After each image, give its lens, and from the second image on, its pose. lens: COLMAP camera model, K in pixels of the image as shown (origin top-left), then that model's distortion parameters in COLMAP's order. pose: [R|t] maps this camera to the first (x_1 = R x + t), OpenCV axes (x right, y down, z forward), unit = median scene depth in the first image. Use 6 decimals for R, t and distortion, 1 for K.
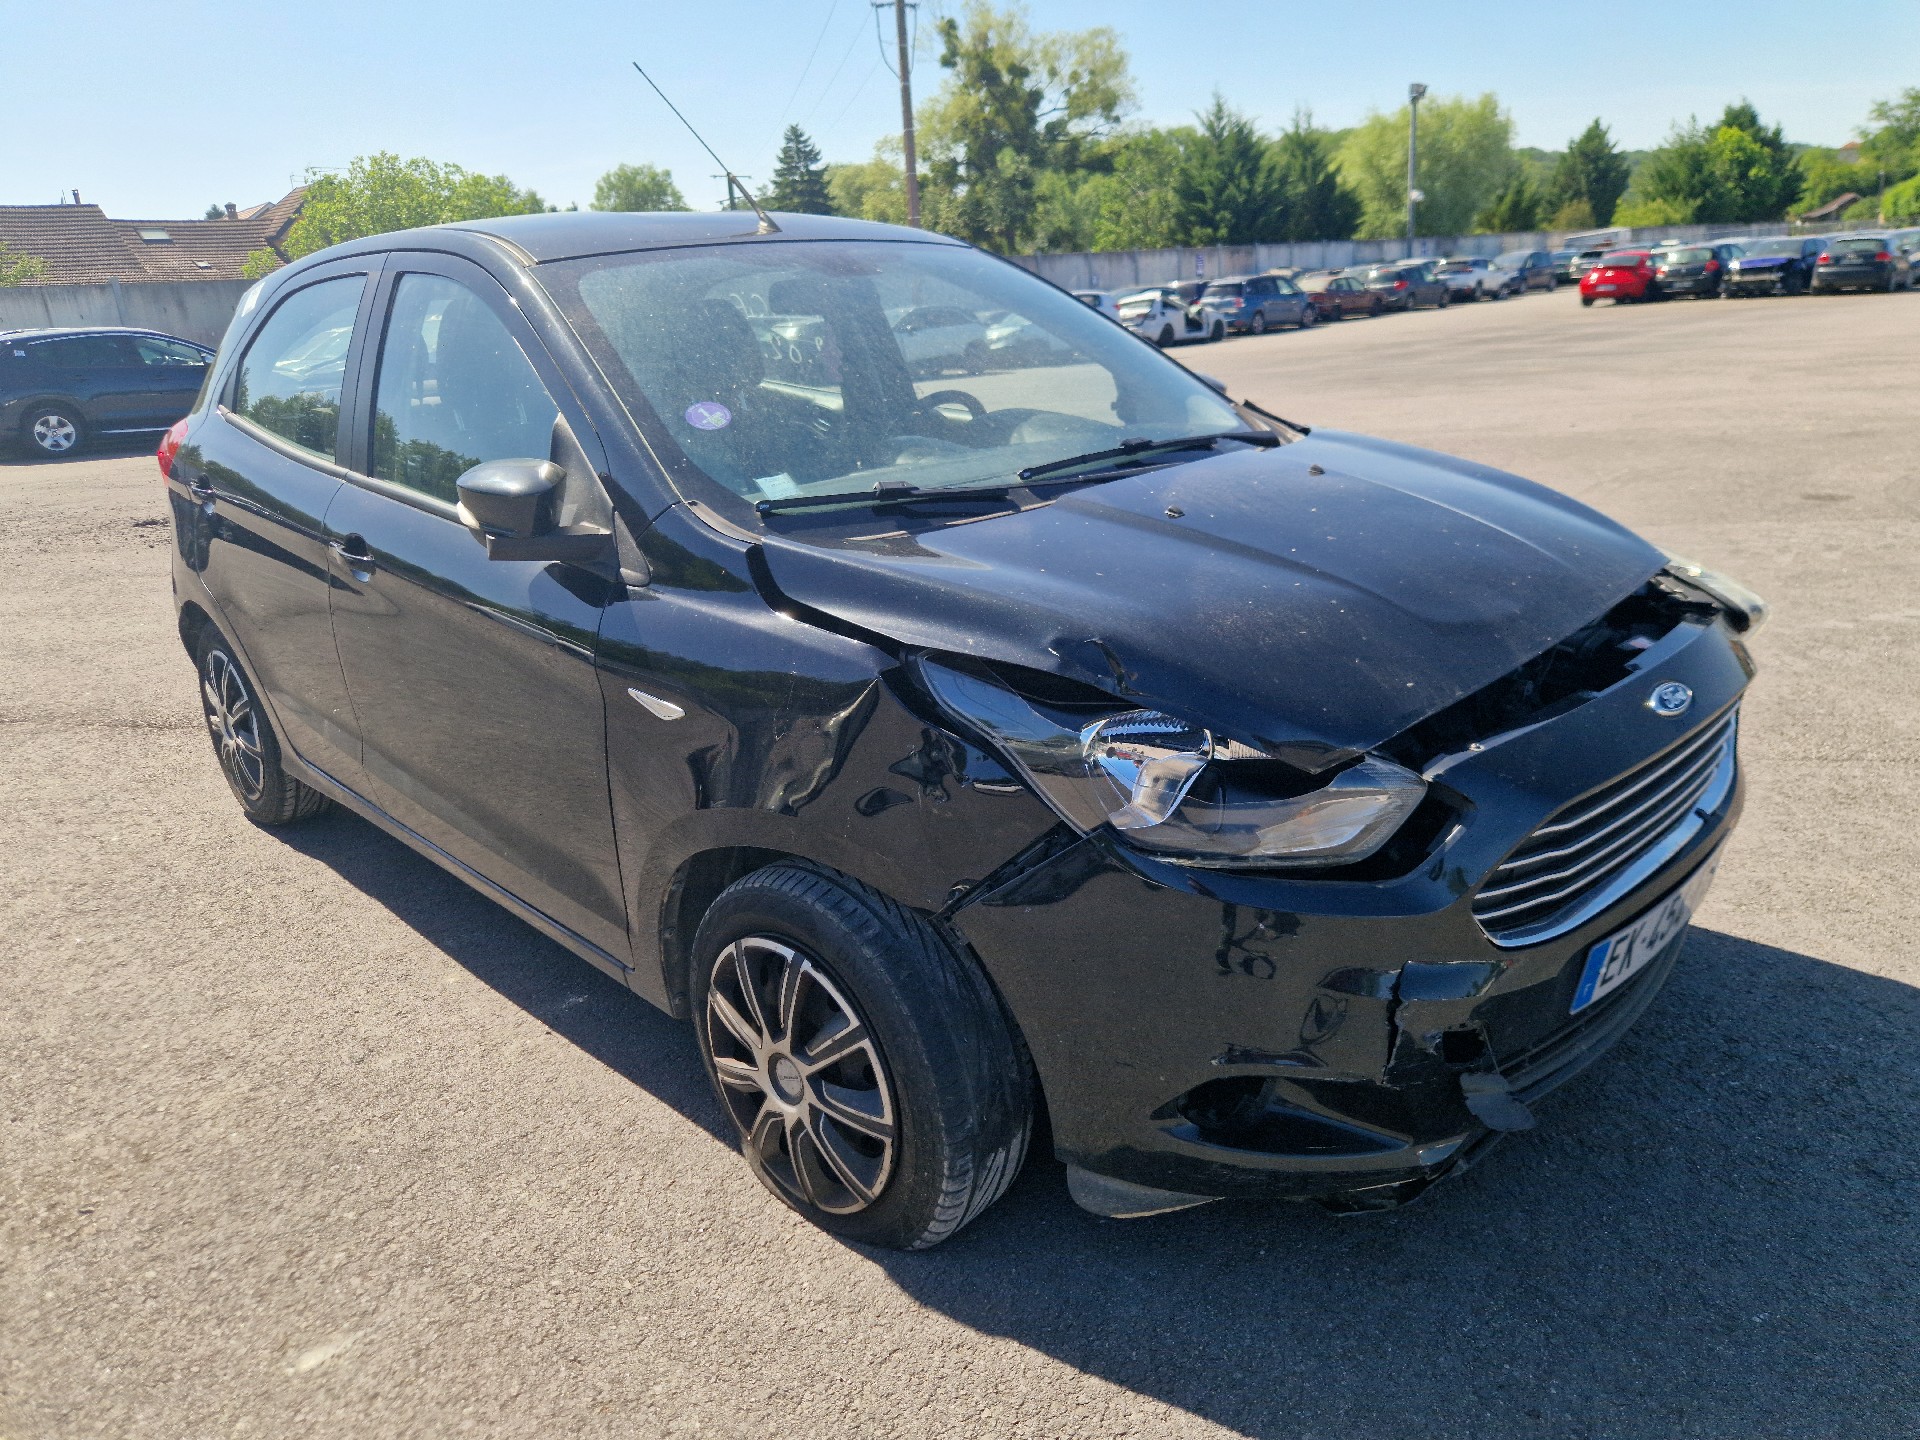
lens RADIAL K [[1277.3, 0, 979.2], [0, 1277.3, 714.5], [0, 0, 1]] dist [0.060997, -0.058242]
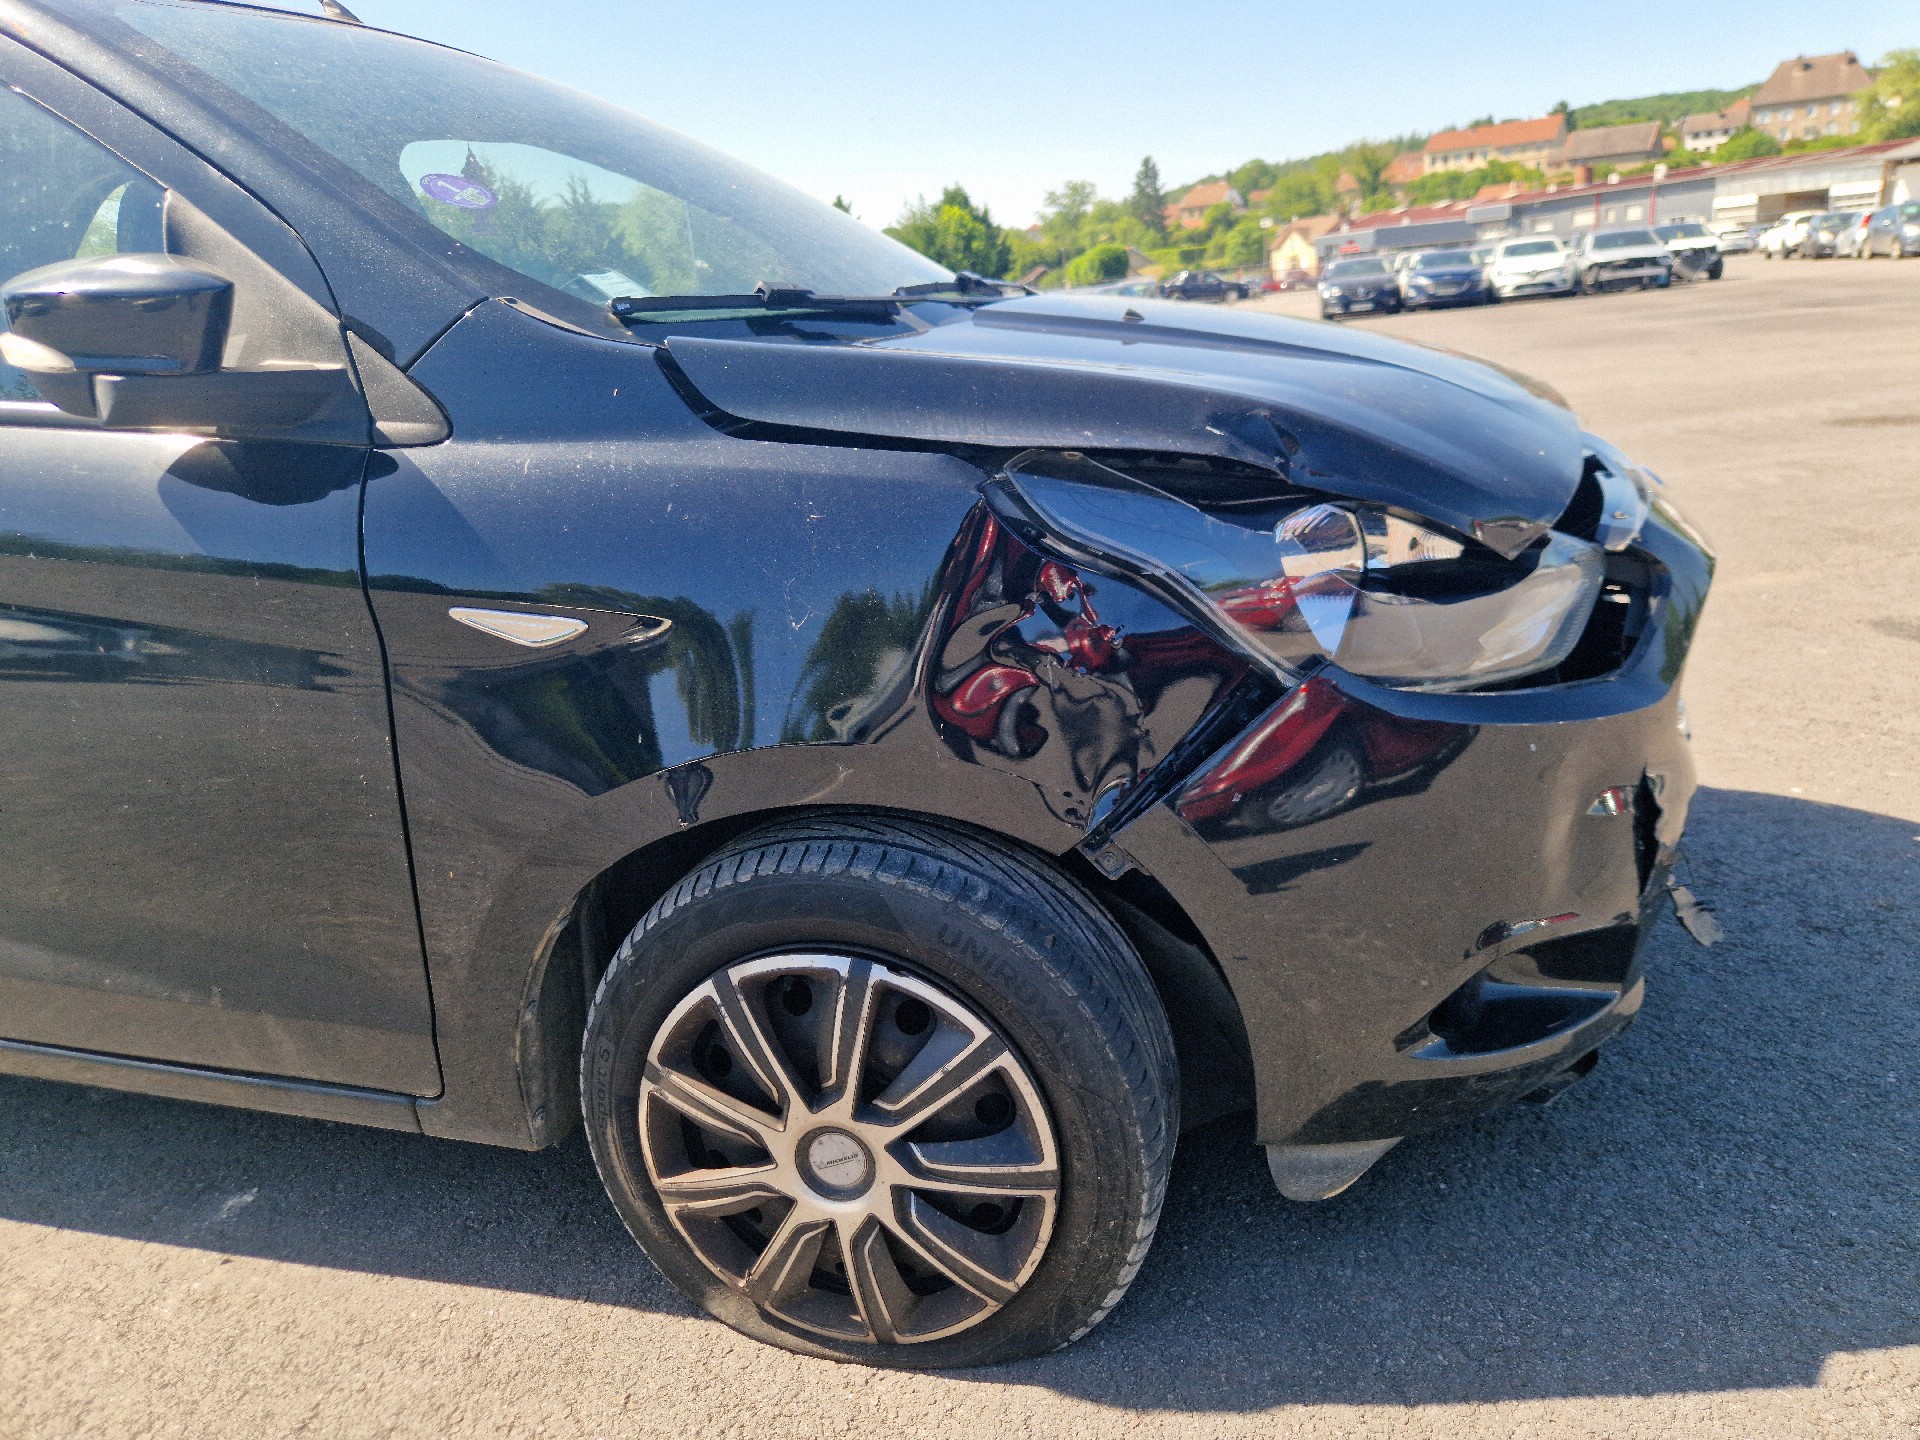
lens RADIAL K [[1287.9, 0, 966.0], [0, 1287.9, 726.7], [0, 0, 1]] dist [0.056963, -0.053872]
pose [[0.877941, -0.153536, 0.453483, -0.369786], [0.170428, 0.985363, 0.003668, 0.077540], [-0.447409, 0.074066, 0.891257, 0.383465]]
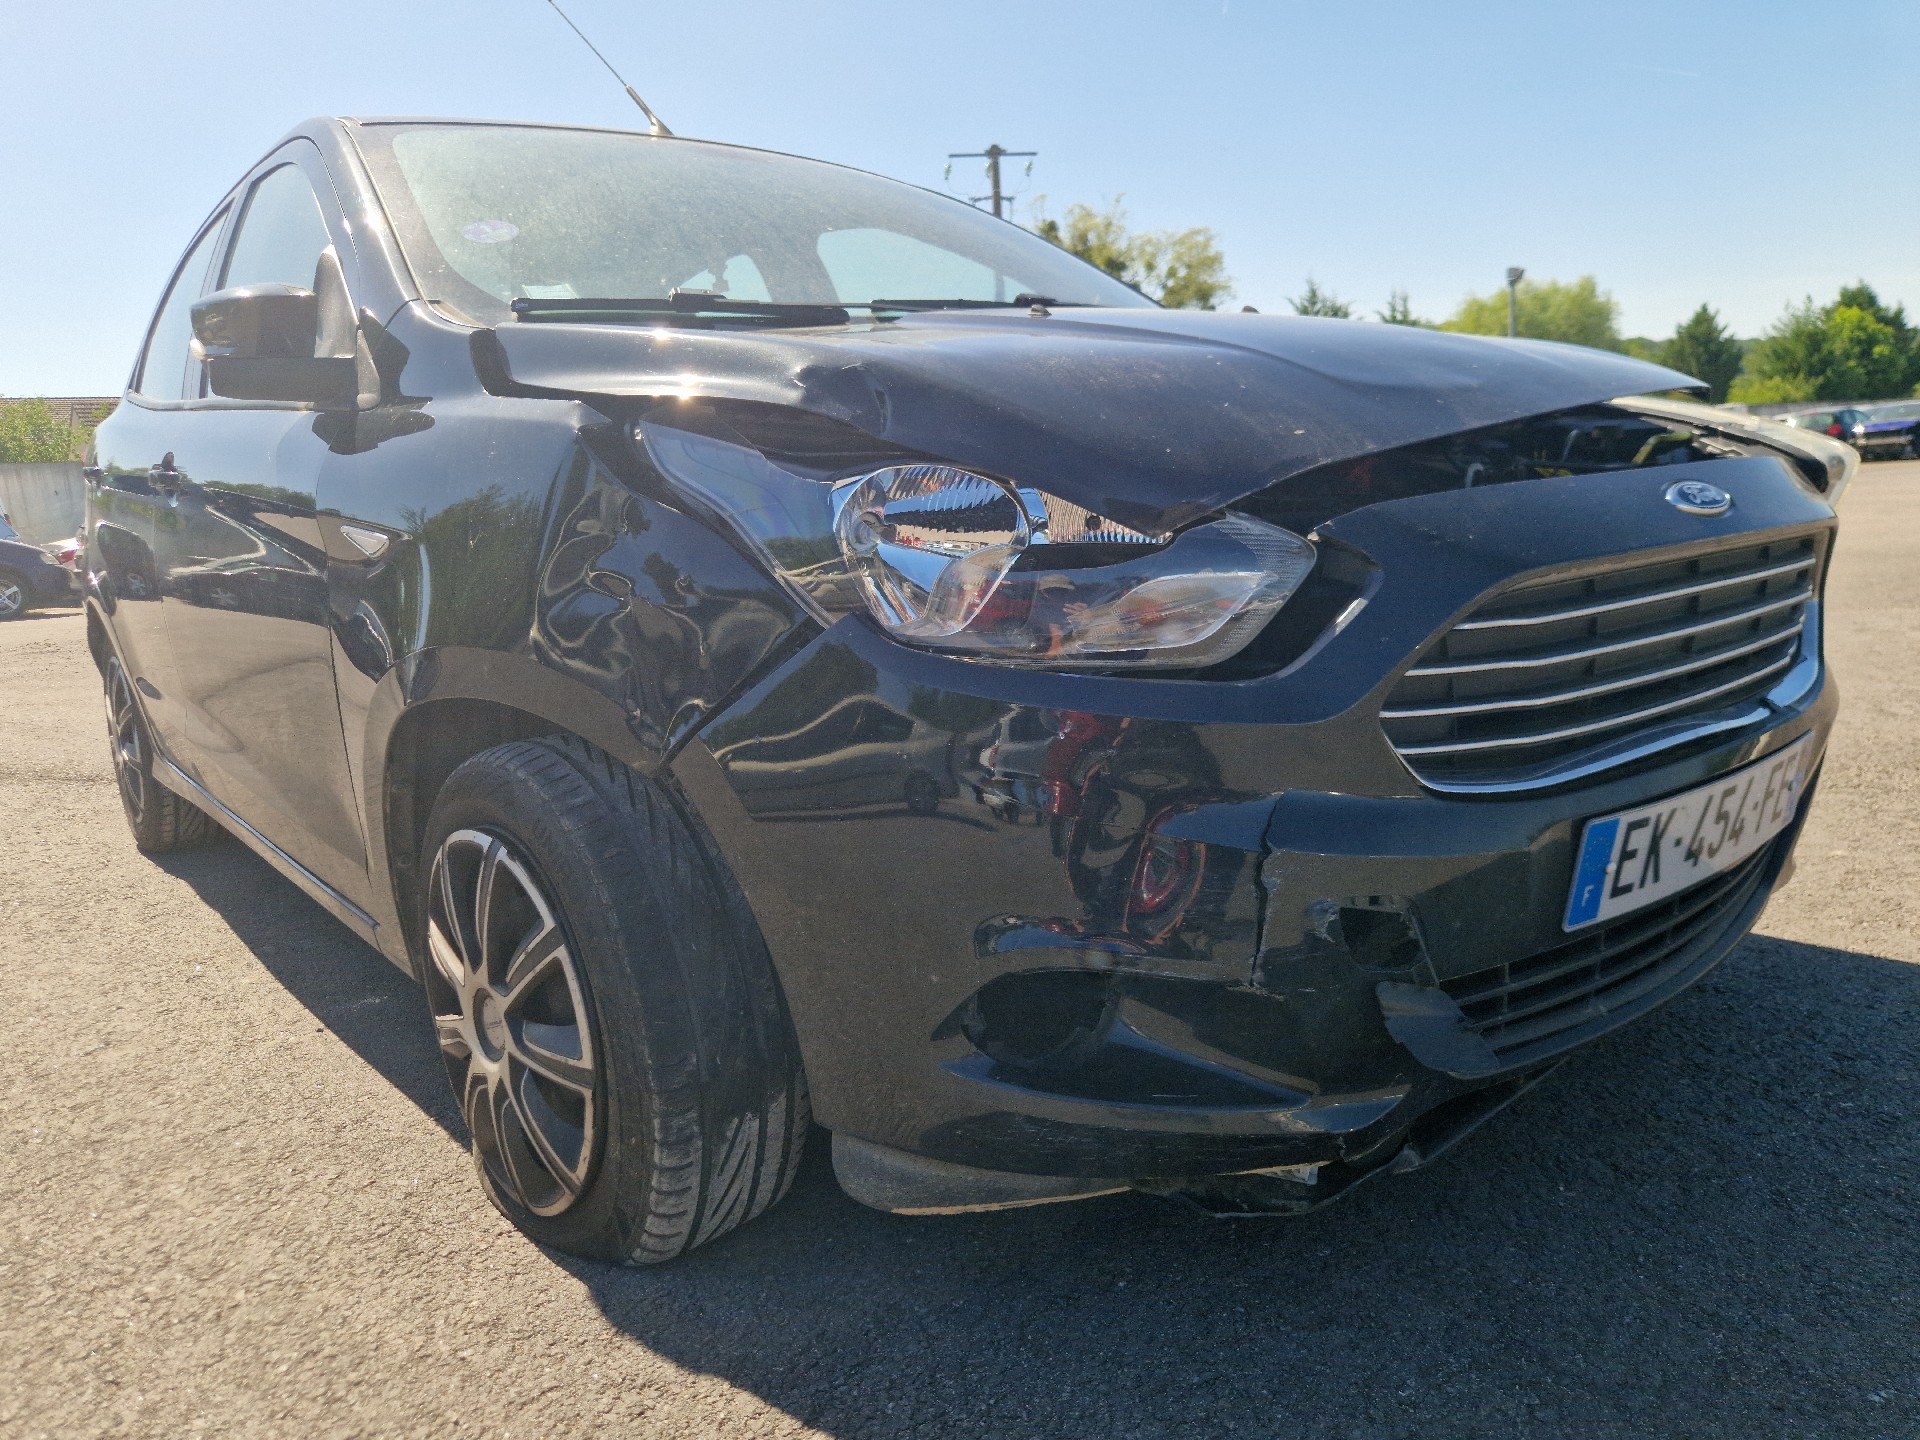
lens RADIAL K [[1287.9, 0, 966.0], [0, 1287.9, 726.7], [0, 0, 1]] dist [0.056963, -0.053872]
pose [[0.996059, 0.005138, -0.088541, 0.196476], [-0.016452, 0.991698, -0.127535, 0.211943], [0.087151, 0.128489, 0.987874, 0.269571]]
